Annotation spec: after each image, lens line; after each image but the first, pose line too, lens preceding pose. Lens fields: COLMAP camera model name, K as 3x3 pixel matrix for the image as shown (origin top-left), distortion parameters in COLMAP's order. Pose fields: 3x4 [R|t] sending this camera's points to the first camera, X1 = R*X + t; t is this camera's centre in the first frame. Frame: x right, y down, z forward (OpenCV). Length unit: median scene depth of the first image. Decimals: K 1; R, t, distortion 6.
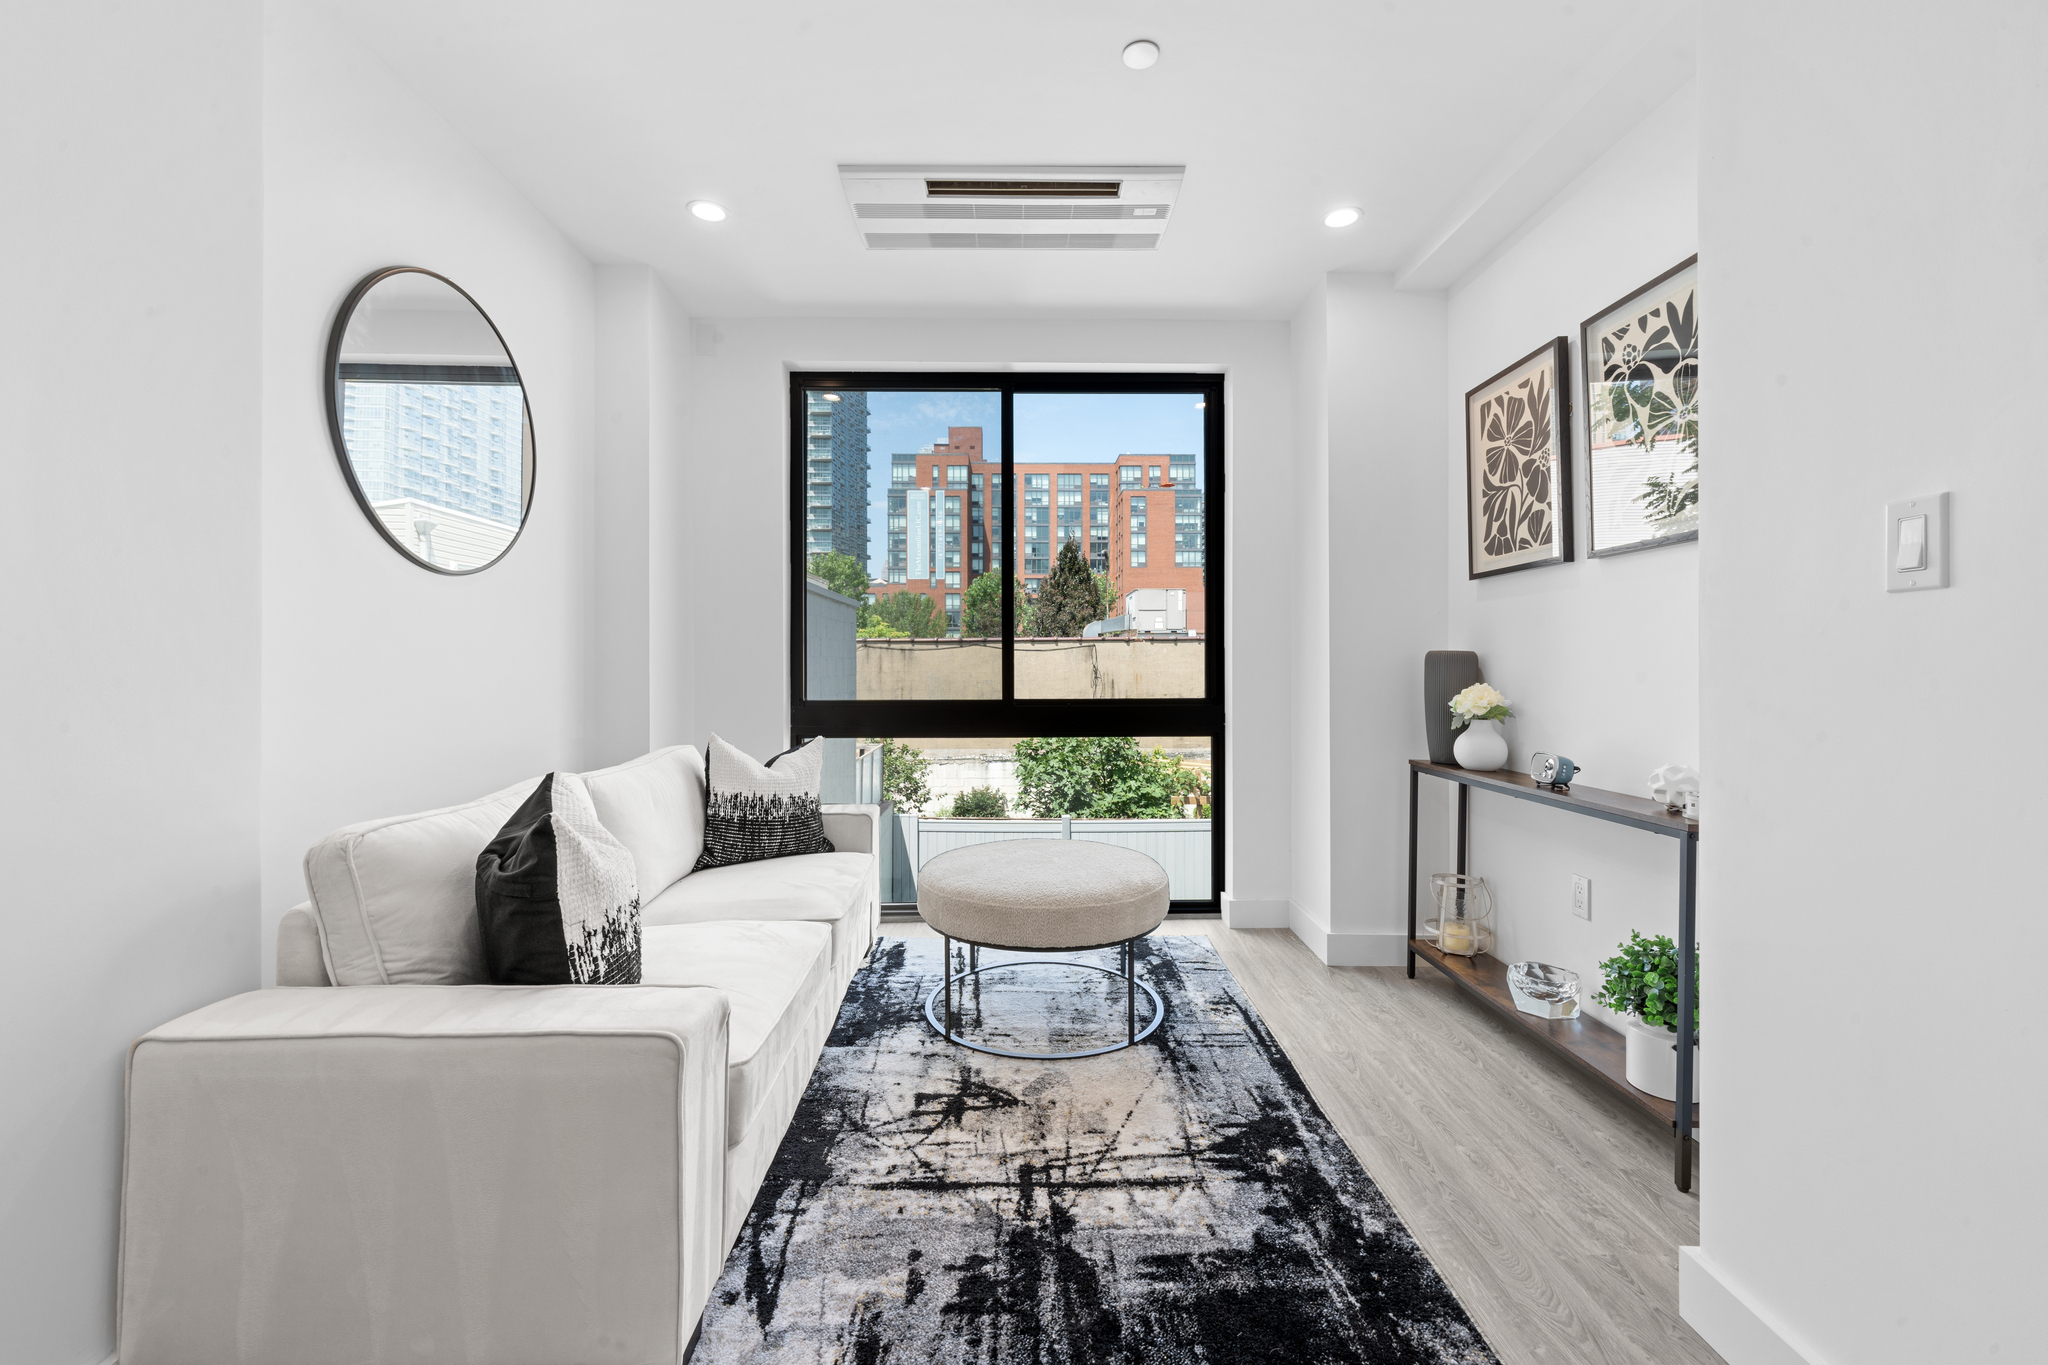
lens RADIAL K [[843.0, 0, 1023.1], [0, 843.0, 652.0], [0, 0, 1]] dist [-0.000205, -0.000684]
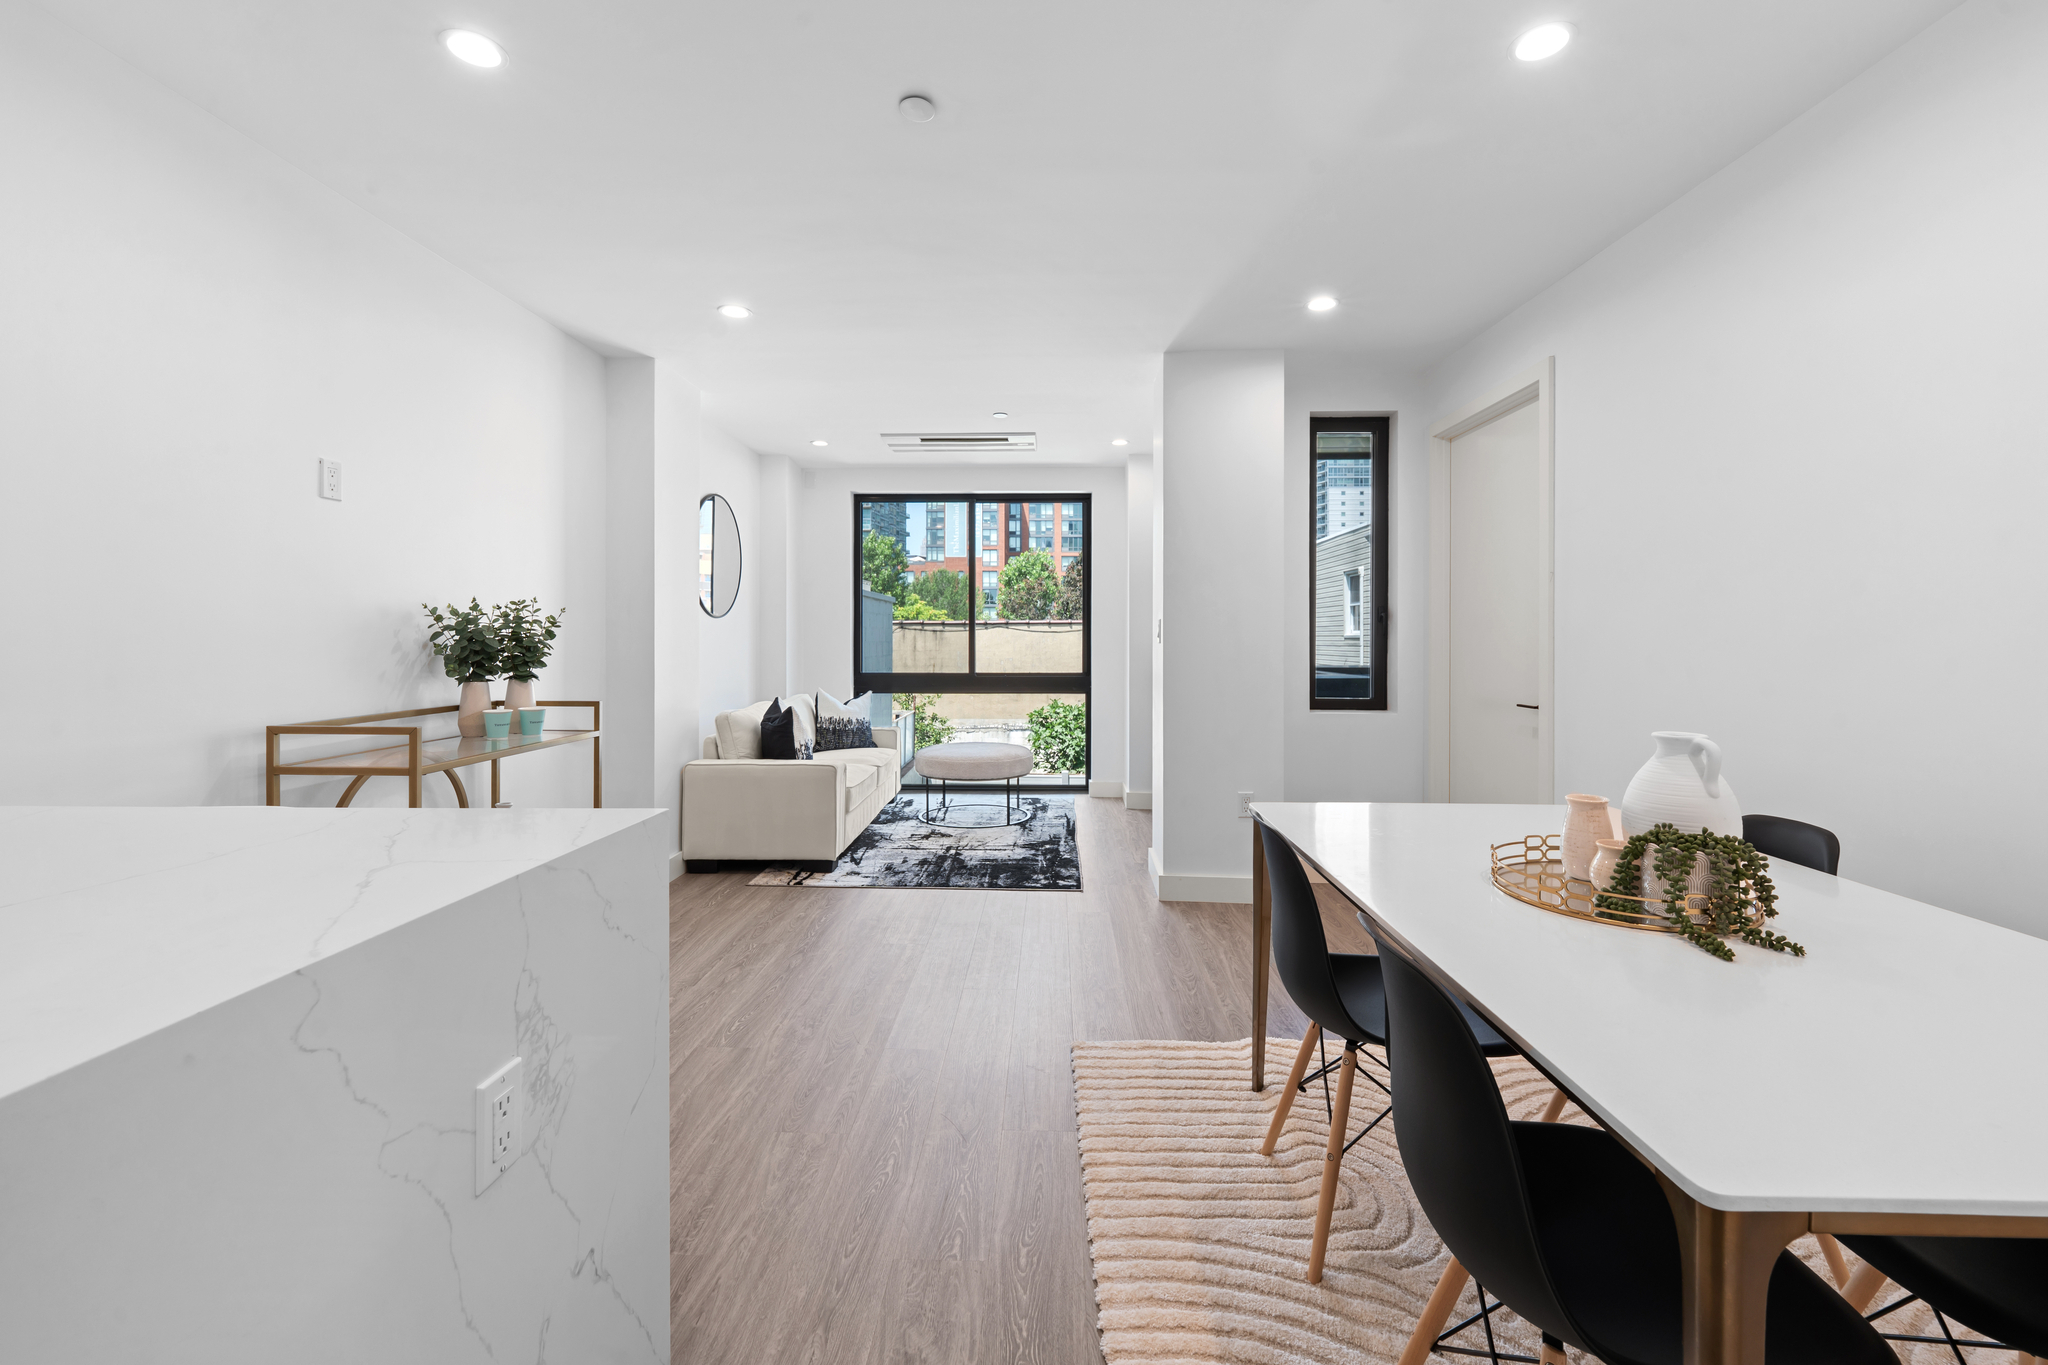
lens RADIAL K [[843.0, 0, 1030.5], [0, 843.0, 636.8], [0, 0, 1]] dist [-0.000205, -0.000684]
pose [[0.999323, 0.003696, -0.036599, 0.344348], [-0.003347, 0.999948, 0.009586, -0.076625], [0.036633, -0.009457, 0.999284, -1.608770]]
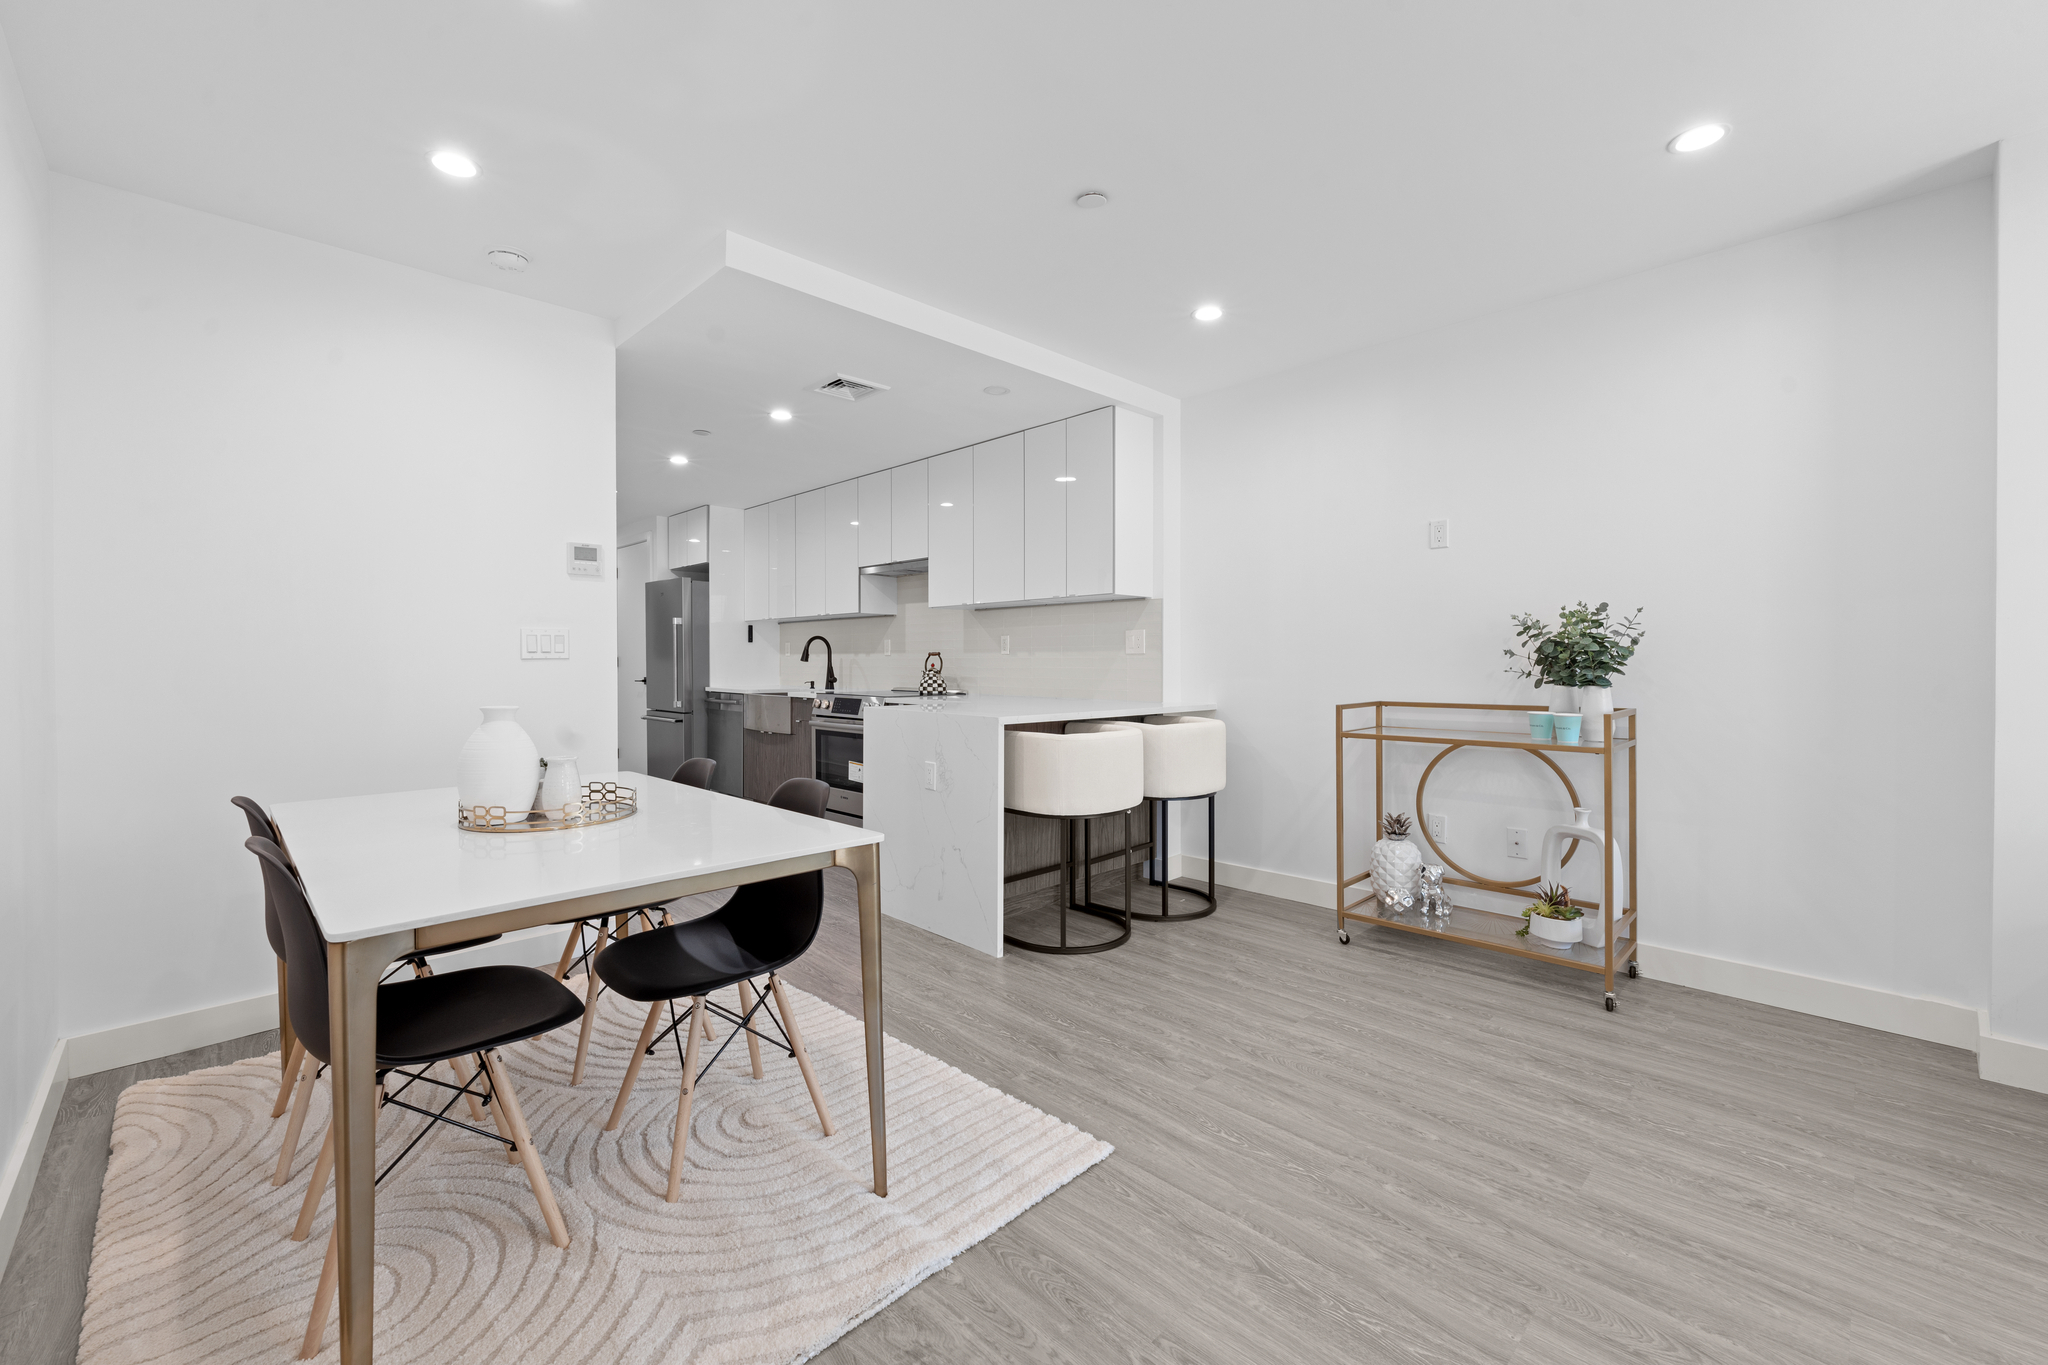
lens RADIAL K [[843.0, 0, 1024.7], [0, 843.0, 668.1], [0, 0, 1]] dist [-0.000205, -0.000684]
pose [[-0.726321, 0.011175, -0.687265, 1.159019], [0.012549, 0.999917, 0.002997, -0.027239], [0.687241, -0.006448, -0.726401, 0.405447]]
